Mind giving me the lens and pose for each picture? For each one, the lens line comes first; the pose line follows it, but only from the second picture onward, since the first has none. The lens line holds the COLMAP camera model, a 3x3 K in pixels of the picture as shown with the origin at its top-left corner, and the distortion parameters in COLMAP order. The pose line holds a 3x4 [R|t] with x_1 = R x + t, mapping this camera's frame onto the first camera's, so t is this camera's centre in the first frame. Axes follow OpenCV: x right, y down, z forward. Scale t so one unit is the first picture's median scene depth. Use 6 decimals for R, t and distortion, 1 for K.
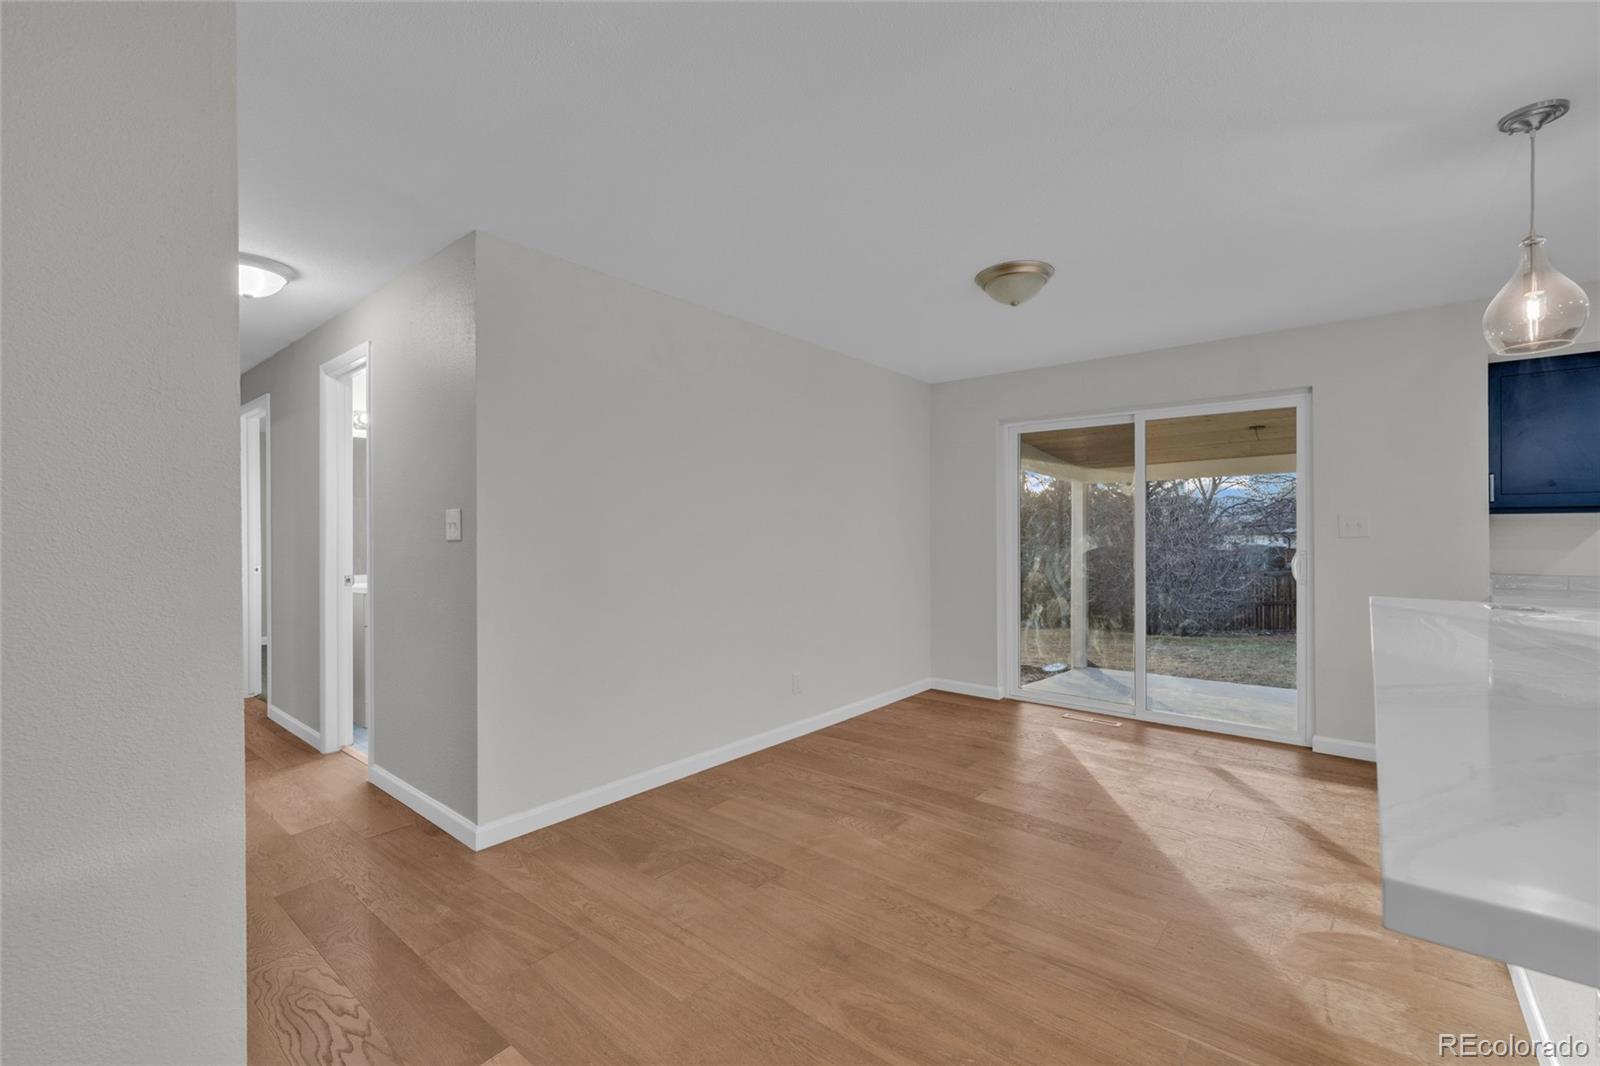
lens RADIAL K [[671.6, 0, 804.0], [0, 671.6, 529.5], [0, 0, 1]] dist [-0.001551, 0.000158]
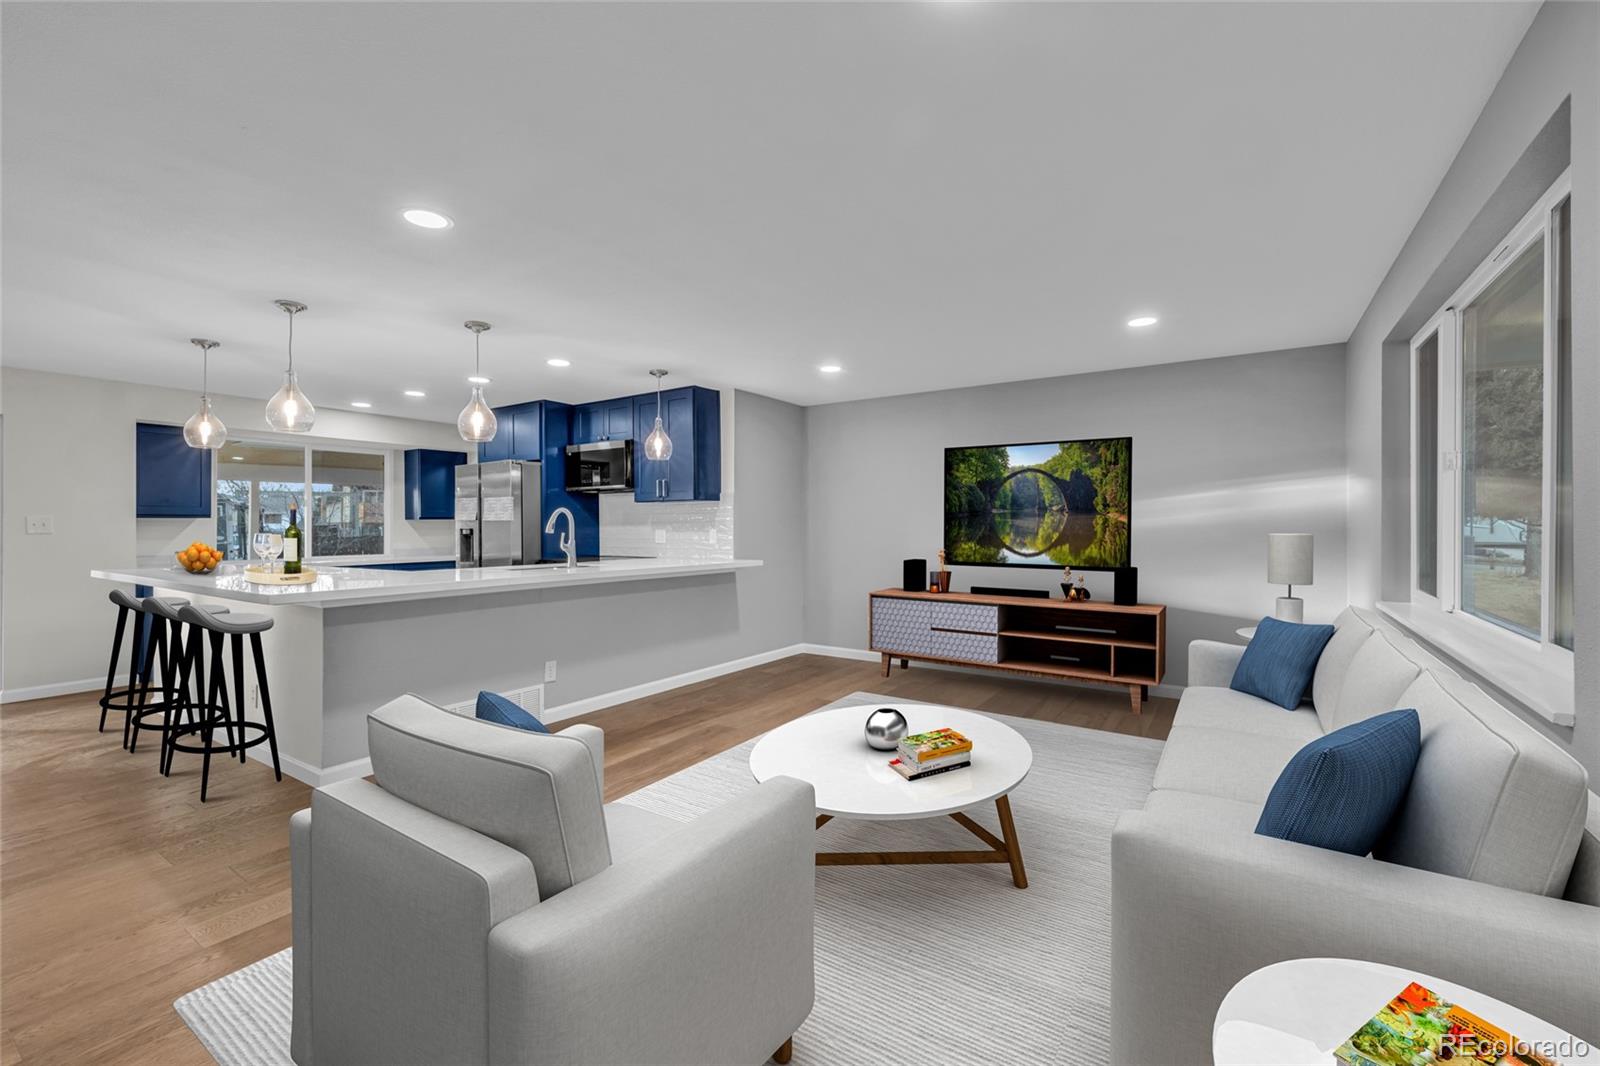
lens RADIAL K [[671.6, 0, 804.0], [0, 671.6, 529.5], [0, 0, 1]] dist [-0.001551, 0.000158]
pose [[-0.112851, -0.003718, 0.993605, -0.692795], [-0.000112, 0.999993, 0.003729, -0.002444], [-0.993612, 0.000310, -0.112850, -0.370050]]
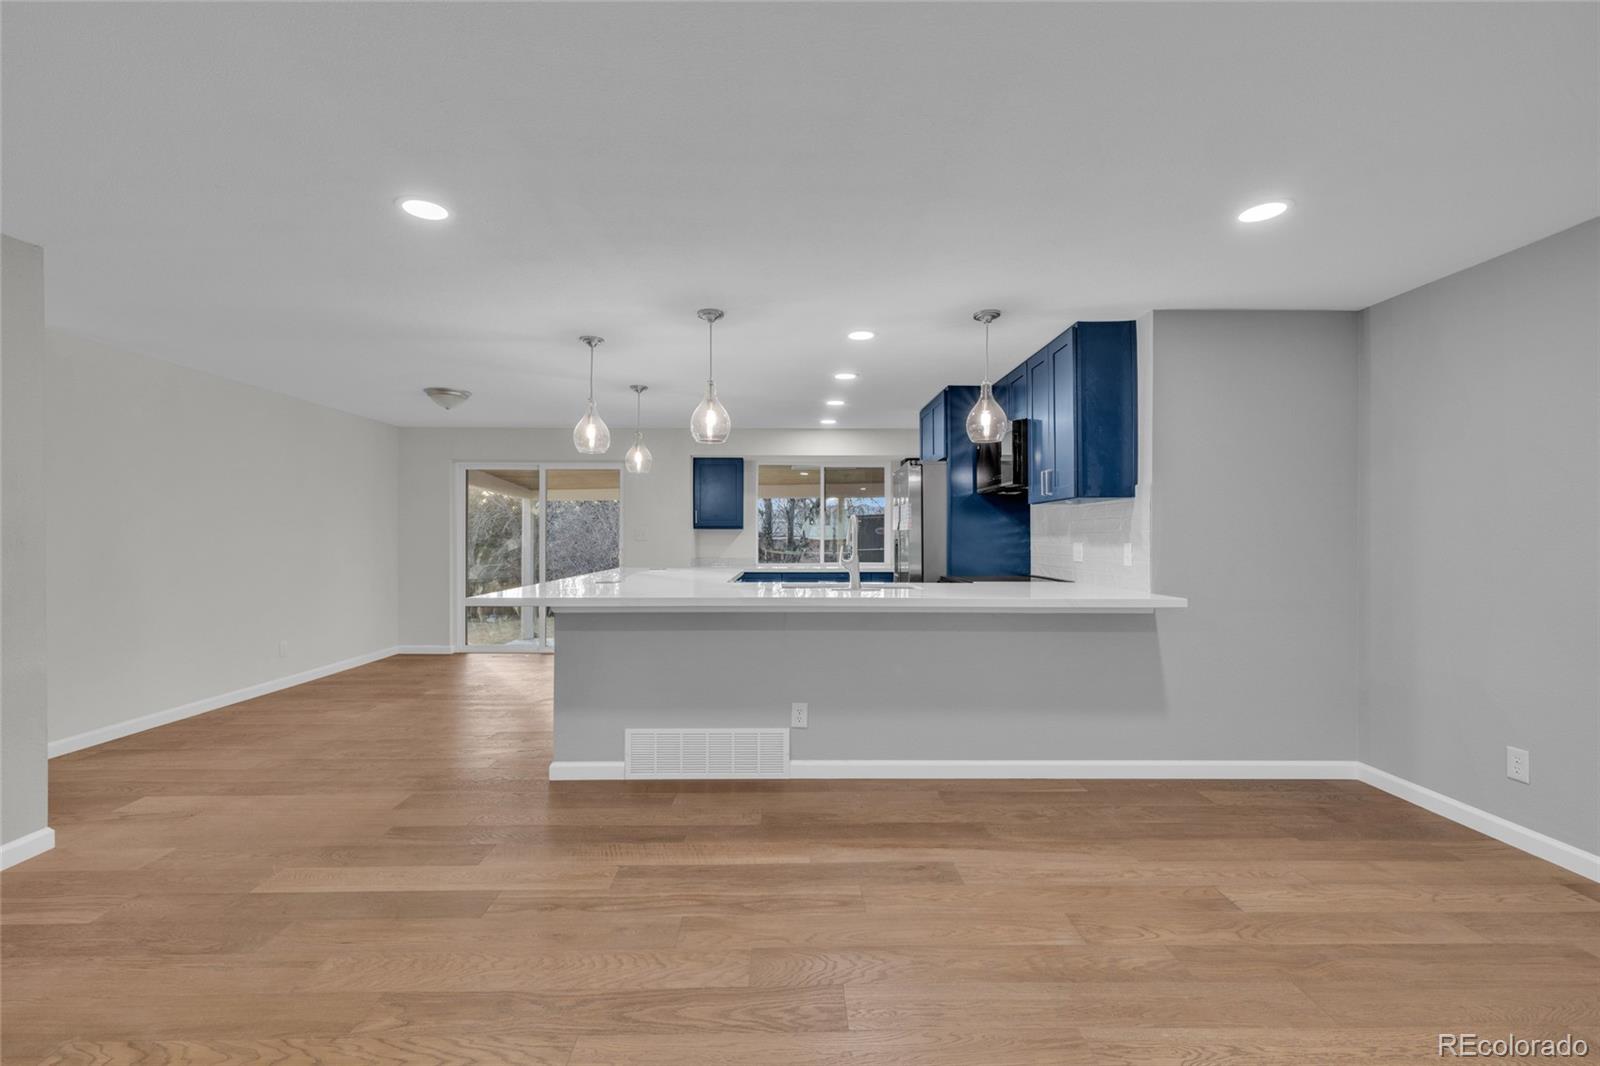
lens RADIAL K [[676.8, 0, 793.7], [0, 676.8, 534.3], [0, 0, 1]] dist [0.000736, 0.000341]
pose [[0.762988, 0.003289, 0.646404, -0.119046], [-0.003763, 0.999993, -0.000646, -0.007165], [-0.646402, -0.001939, 0.762995, -0.786753]]
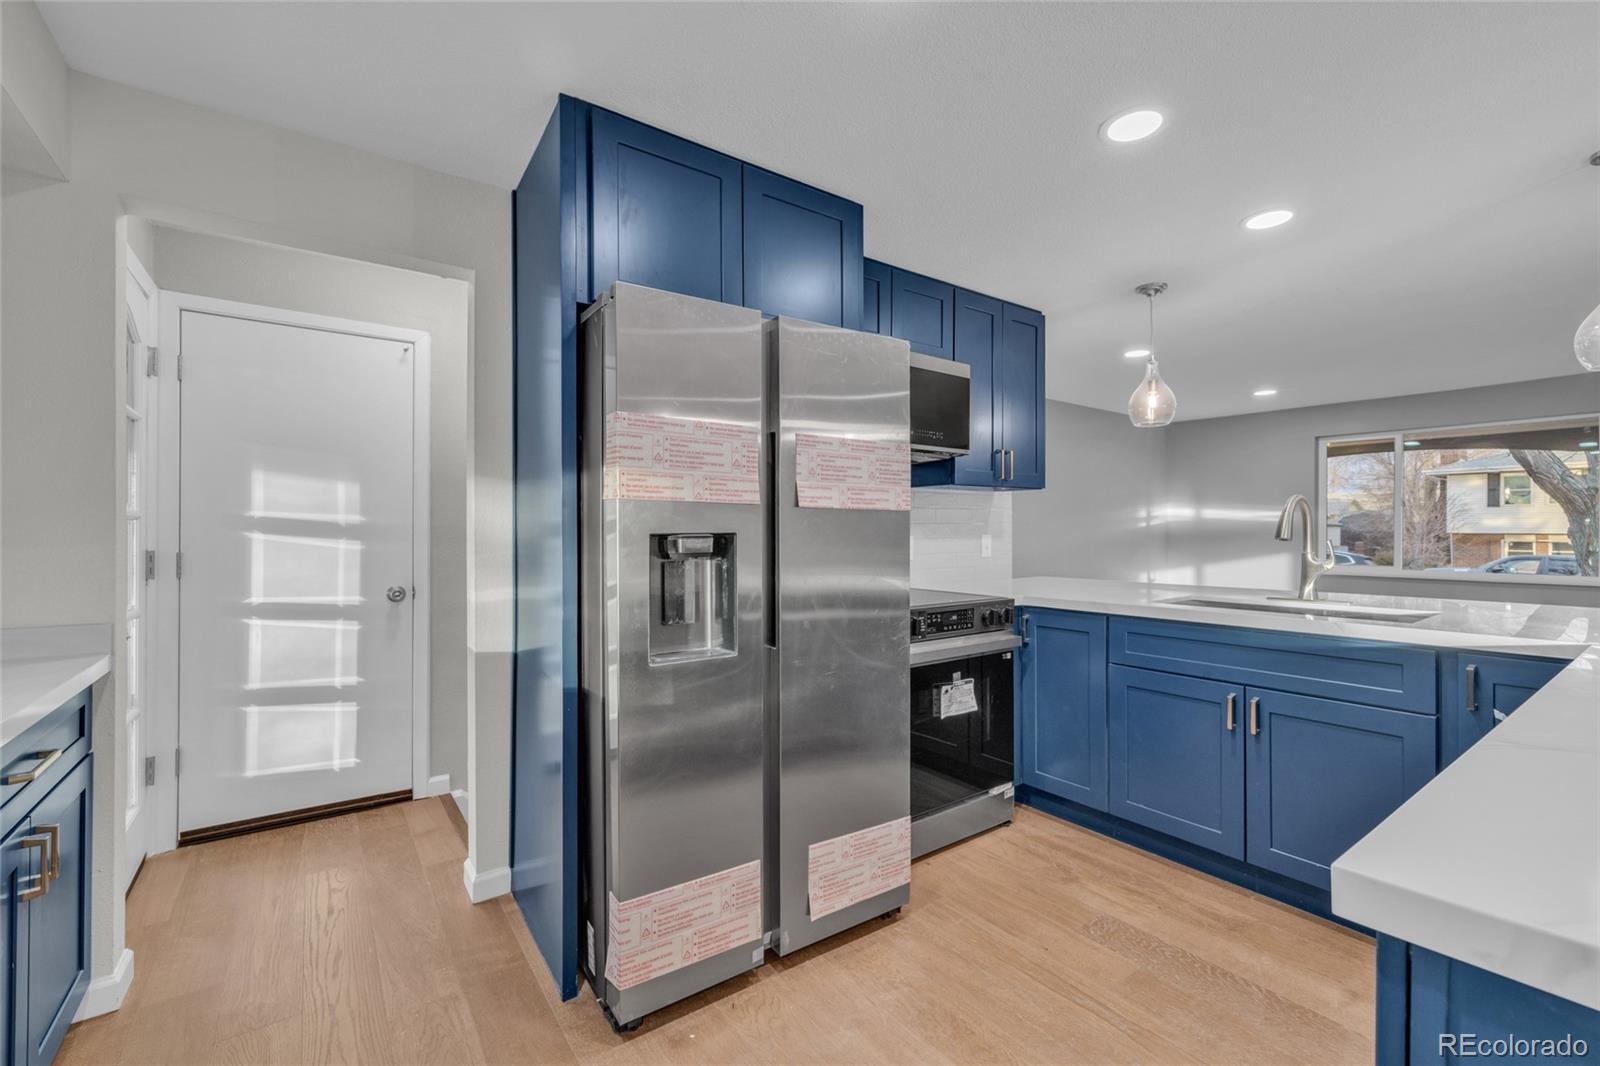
lens RADIAL K [[649.9, 0, 800.0], [0, 649.9, 533.0], [0, 0, 1]] dist [0.013255, 0.000155]
pose [[-0.967223, 0.002743, 0.253912, 0.944681], [0.002179, 0.999994, -0.002504, 0.002840], [-0.253917, -0.001869, -0.967224, 0.720213]]
